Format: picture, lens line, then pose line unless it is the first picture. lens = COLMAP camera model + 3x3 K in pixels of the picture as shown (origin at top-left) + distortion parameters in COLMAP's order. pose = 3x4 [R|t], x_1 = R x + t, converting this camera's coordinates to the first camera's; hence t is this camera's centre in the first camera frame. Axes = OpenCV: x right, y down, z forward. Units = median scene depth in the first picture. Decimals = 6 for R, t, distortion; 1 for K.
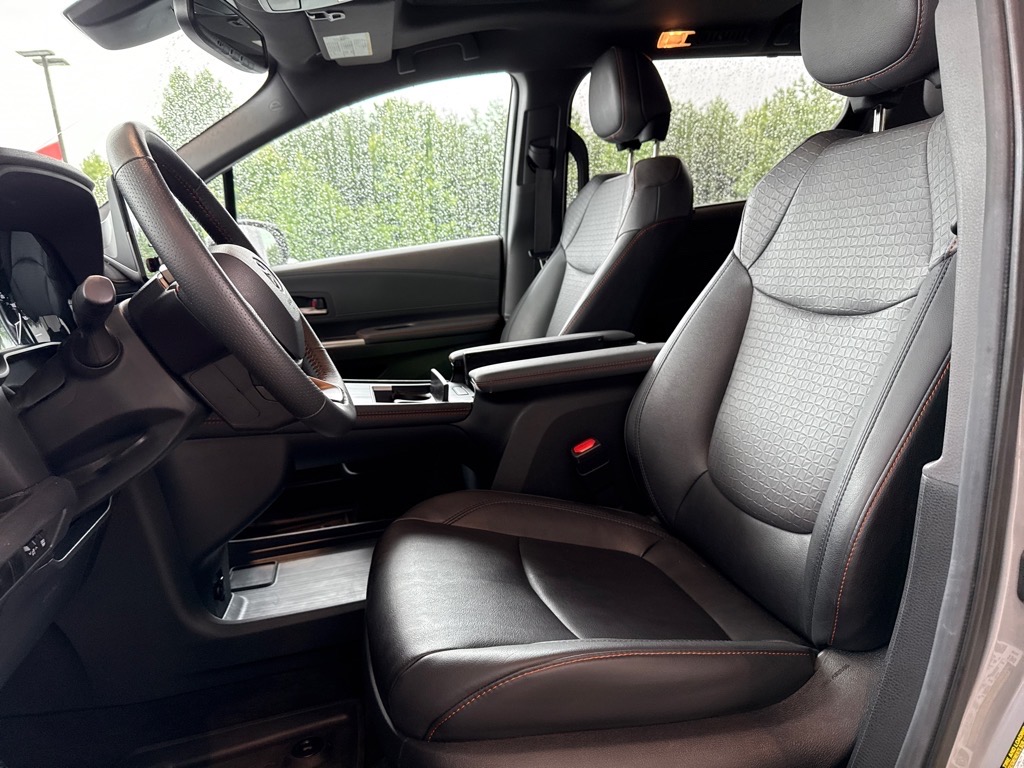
lens RADIAL K [[731.0, 0, 512.0], [0, 731.0, 384.0], [0, 0, 1]] dist [0.017778, -0.008241]
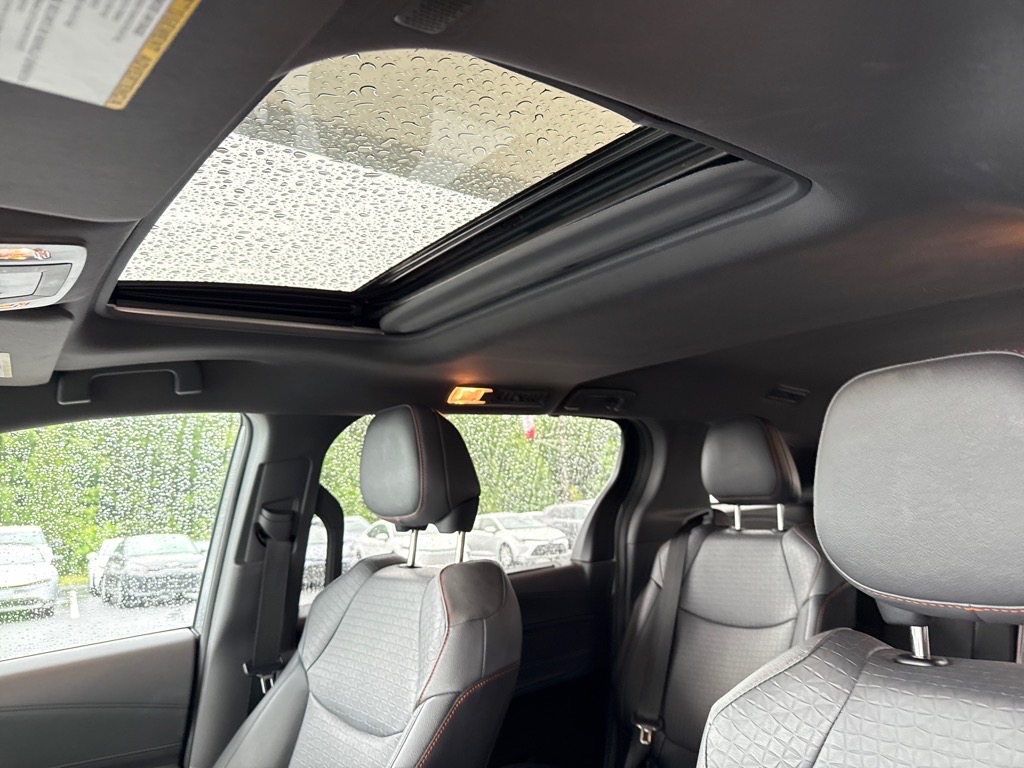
lens RADIAL K [[731.0, 0, 512.0], [0, 731.0, 384.0], [0, 0, 1]] dist [0.017778, -0.008241]
pose [[0.906056, 0.108370, 0.409046, -0.056660], [0.044005, 0.937279, -0.345790, -0.185799], [-0.420864, 0.331305, 0.844459, 0.276666]]
